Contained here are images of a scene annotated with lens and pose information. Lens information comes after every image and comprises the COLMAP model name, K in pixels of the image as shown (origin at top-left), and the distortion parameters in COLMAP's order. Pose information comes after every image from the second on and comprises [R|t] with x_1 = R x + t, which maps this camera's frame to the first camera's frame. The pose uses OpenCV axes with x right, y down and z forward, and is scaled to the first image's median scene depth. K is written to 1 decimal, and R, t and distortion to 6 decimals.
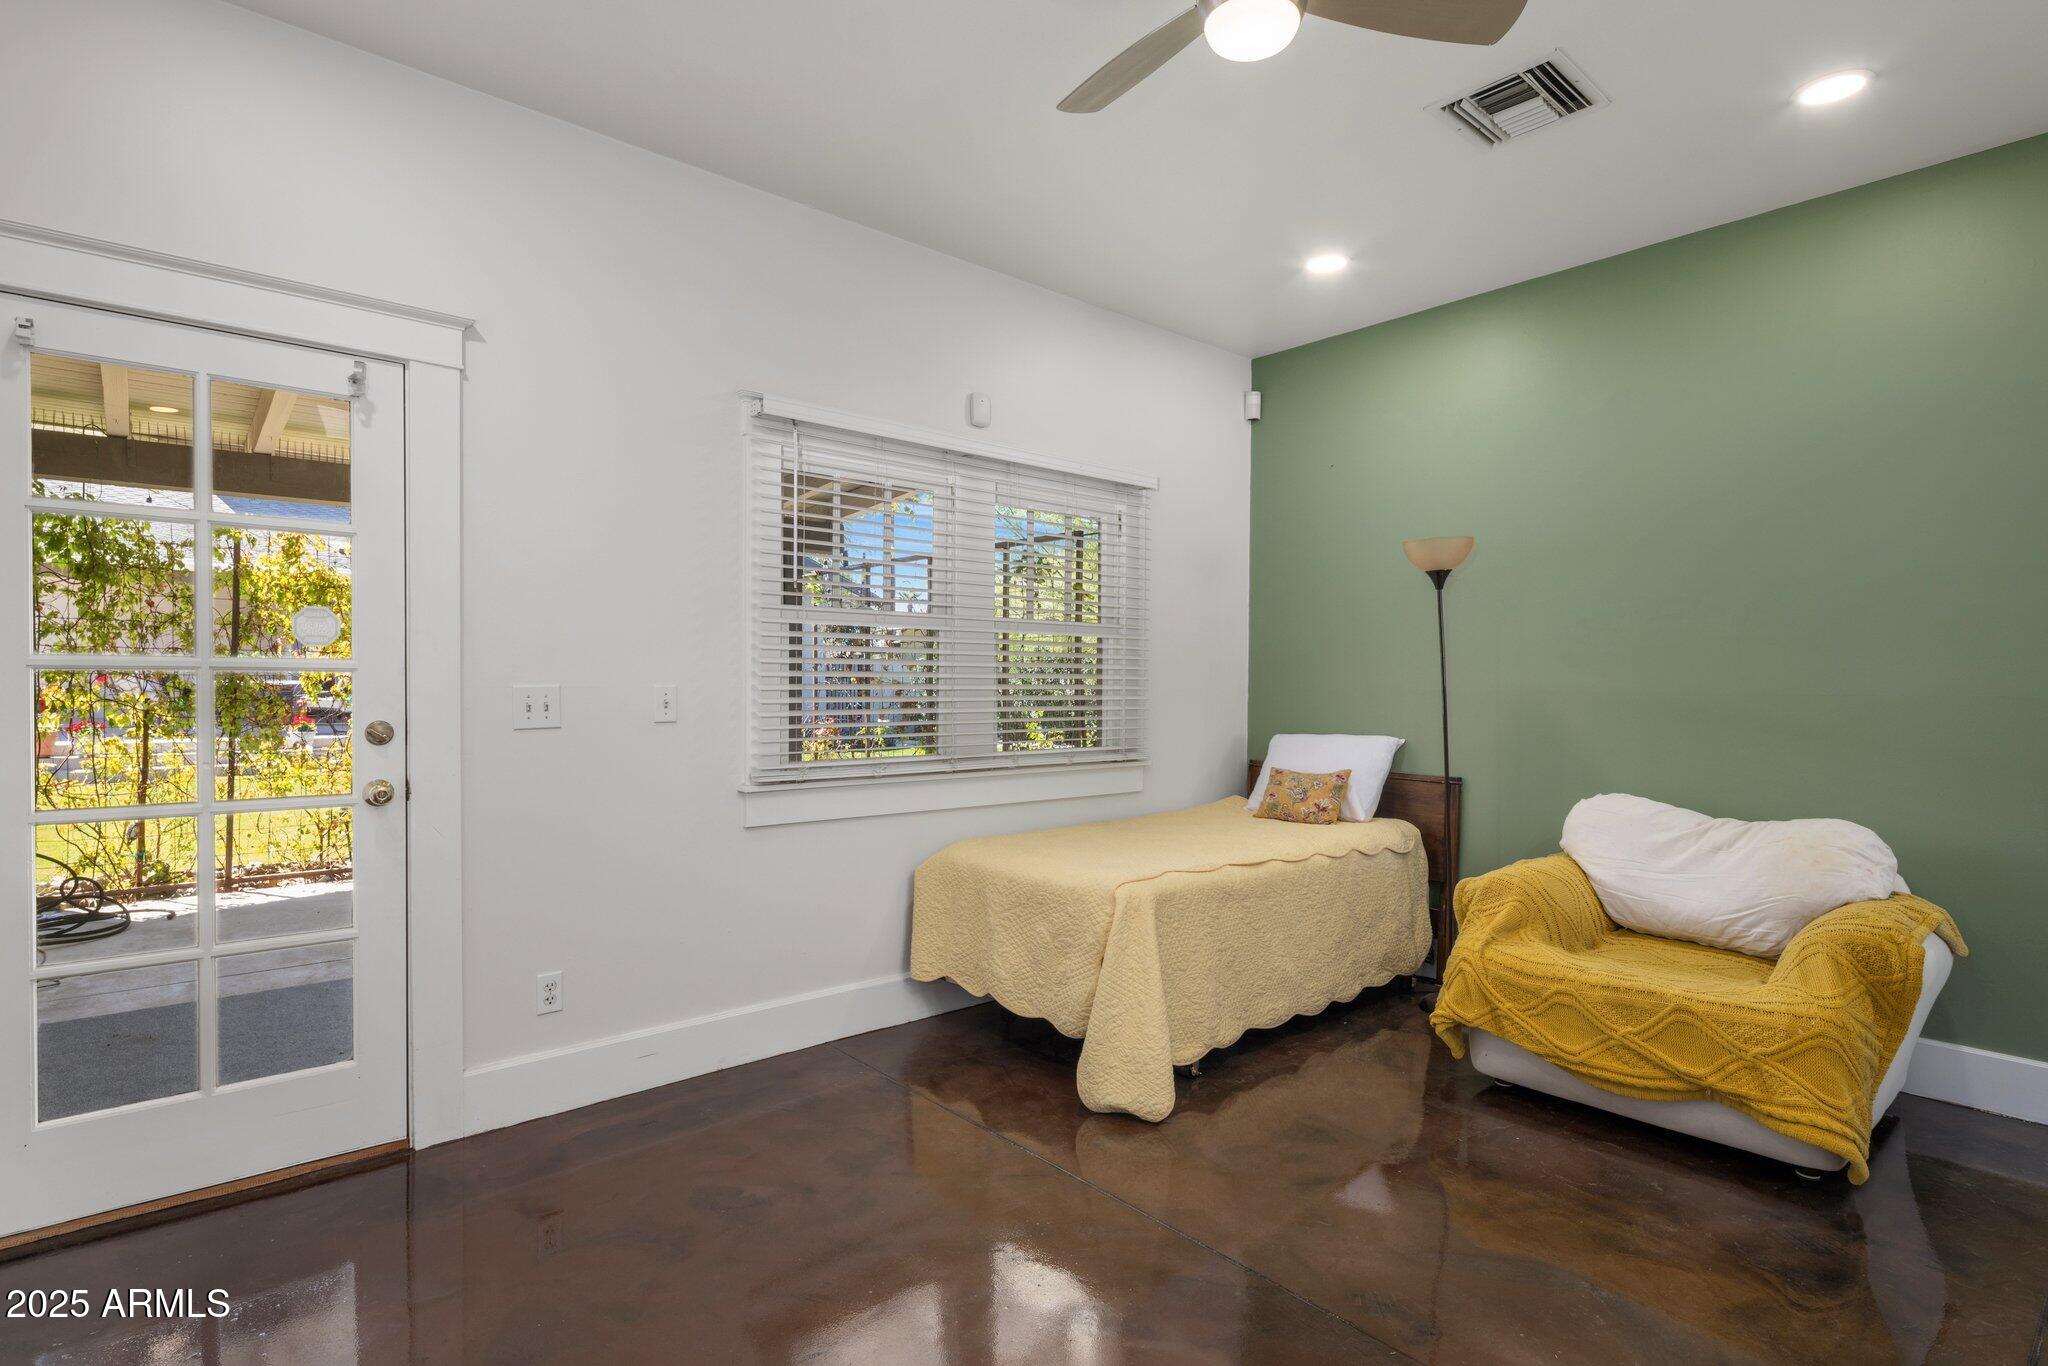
lens RADIAL K [[1008.3, 0, 1016.6], [0, 1008.3, 686.4], [0, 0, 1]] dist [-0.005299, -0.000227]
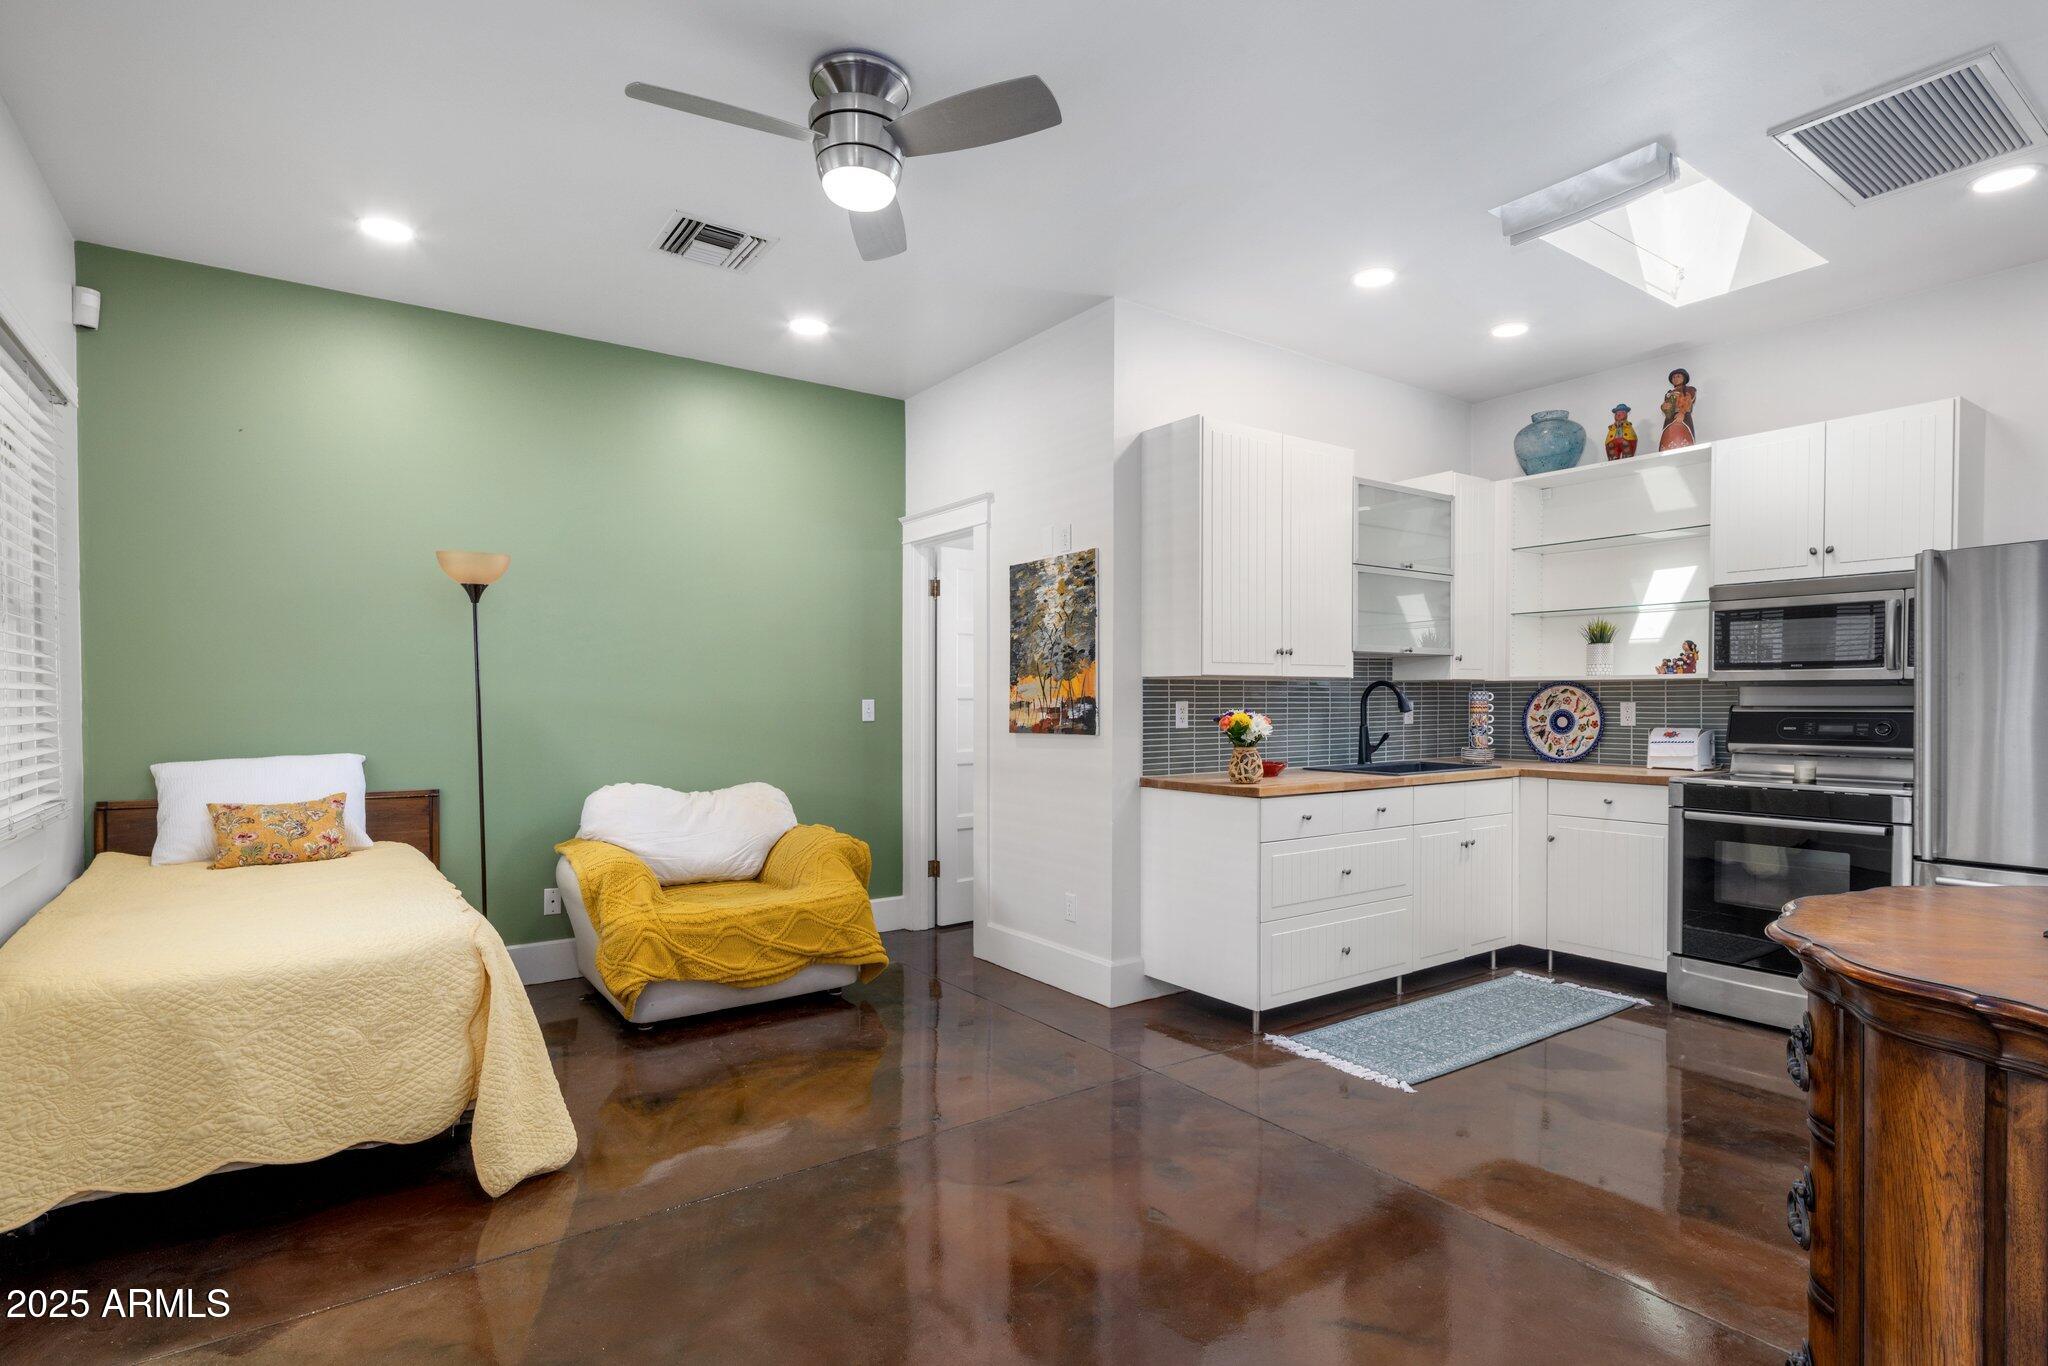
lens RADIAL K [[1008.3, 0, 1022.4], [0, 1008.3, 717.9], [0, 0, 1]] dist [-0.005299, -0.000227]
pose [[0.095339, -0.025774, 0.995111, -1.064952], [0.004527, 0.999666, 0.025458, -0.007407], [-0.995435, 0.002078, 0.095424, 0.697197]]
